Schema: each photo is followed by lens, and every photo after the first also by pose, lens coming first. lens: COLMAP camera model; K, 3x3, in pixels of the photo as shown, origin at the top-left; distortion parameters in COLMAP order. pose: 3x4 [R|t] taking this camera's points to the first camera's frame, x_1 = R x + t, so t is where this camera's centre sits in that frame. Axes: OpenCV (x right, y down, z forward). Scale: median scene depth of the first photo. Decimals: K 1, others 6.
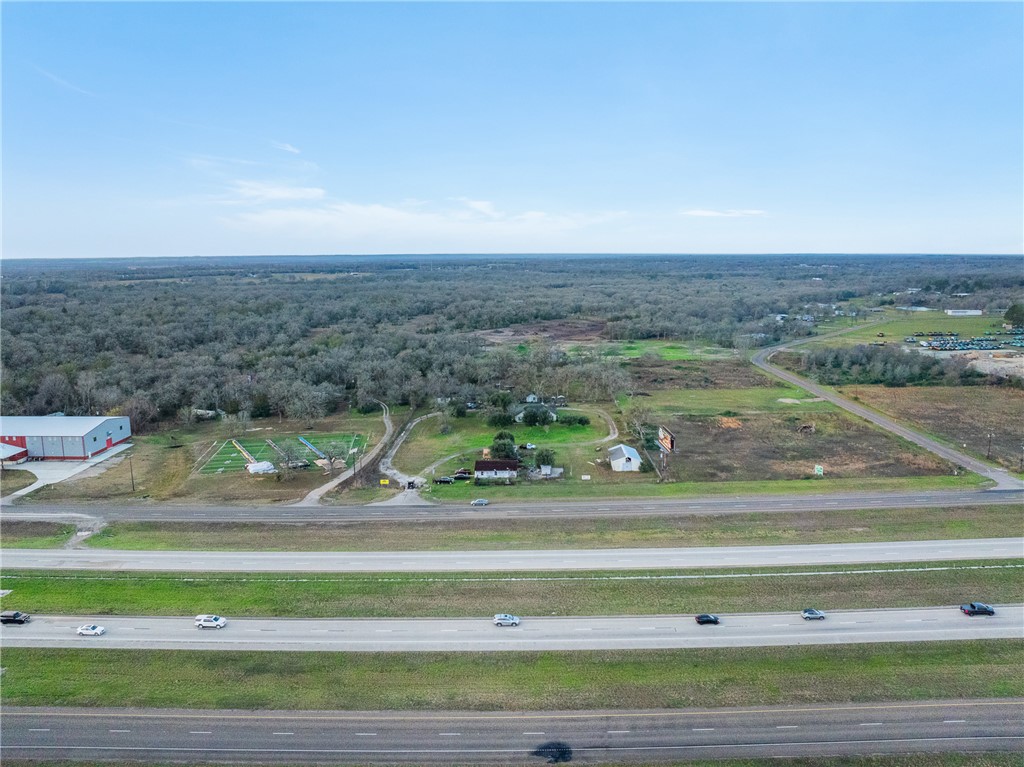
lens RADIAL K [[716.0, 0, 512.0], [0, 716.0, 383.5], [0, 0, 1]] dist [-0.034842, -0.001145]
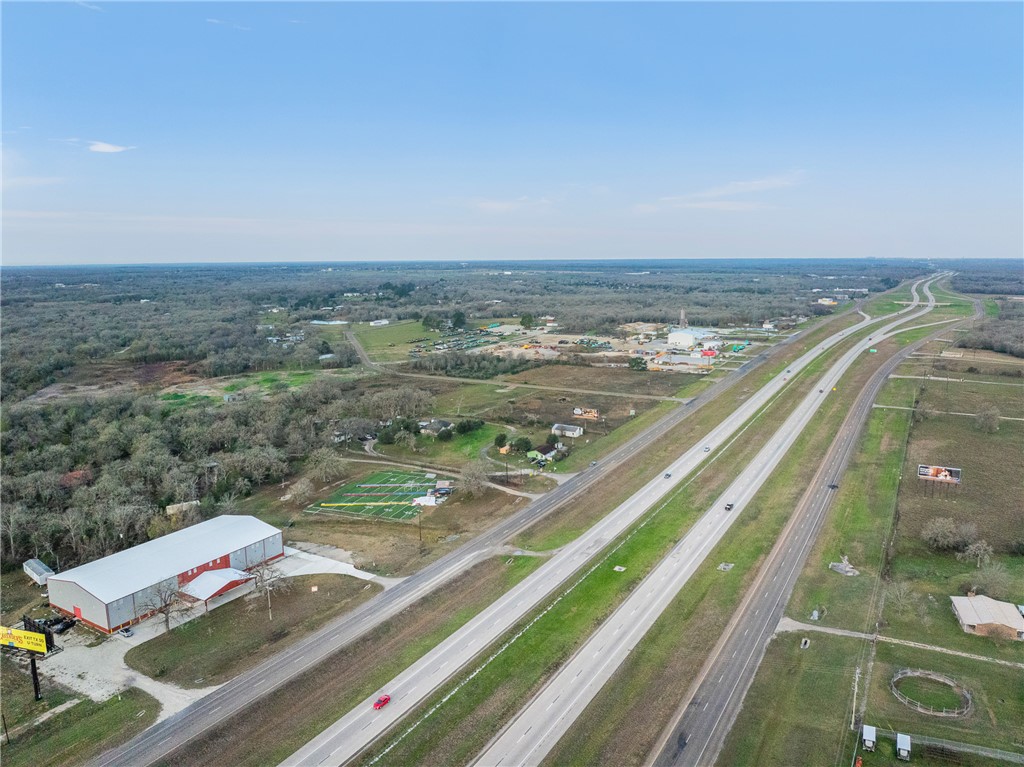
lens RADIAL K [[716.0, 0, 512.0], [0, 716.0, 383.5], [0, 0, 1]] dist [-0.034842, -0.001145]
pose [[0.496389, -0.127999, 0.858612, -2.649491], [0.186602, 0.981682, 0.038466, -0.205496], [-0.847807, 0.141124, 0.511182, 0.527256]]
